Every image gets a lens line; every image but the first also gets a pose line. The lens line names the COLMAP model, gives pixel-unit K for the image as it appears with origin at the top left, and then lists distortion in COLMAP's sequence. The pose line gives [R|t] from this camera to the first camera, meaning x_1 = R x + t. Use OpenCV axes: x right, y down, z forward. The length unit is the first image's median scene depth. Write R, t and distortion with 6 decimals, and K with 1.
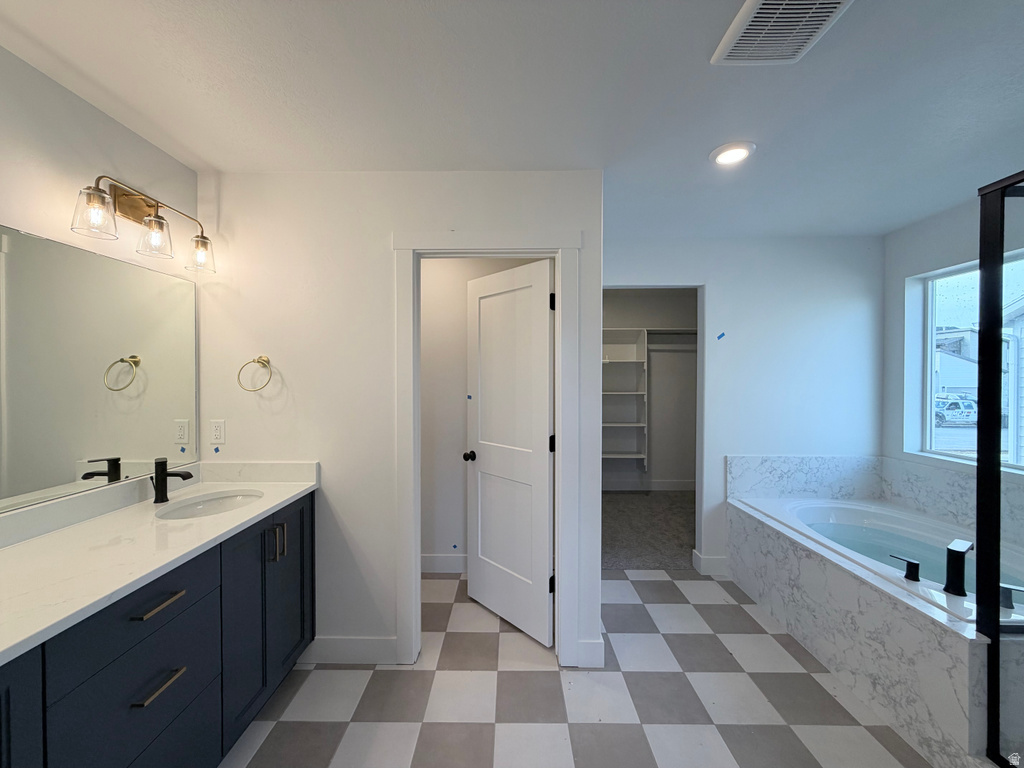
lens RADIAL K [[409.3, 0, 507.7], [0, 409.3, 383.9], [0, 0, 1]] dist [0.000298, 0.000374]
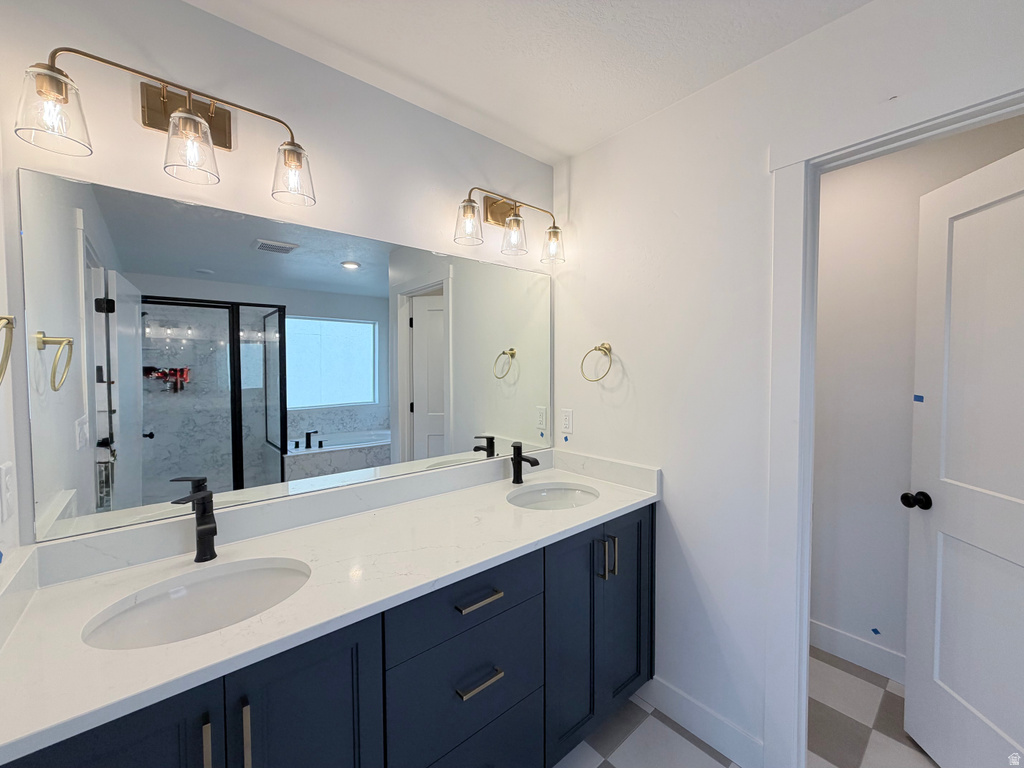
lens RADIAL K [[409.3, 0, 507.1], [0, 409.3, 382.9], [0, 0, 1]] dist [0.000298, 0.000374]
pose [[0.654428, 0.023765, -0.755751, -0.048868], [-0.005775, 0.999634, 0.026433, -0.002159], [0.756103, -0.012934, 0.654325, 0.238617]]
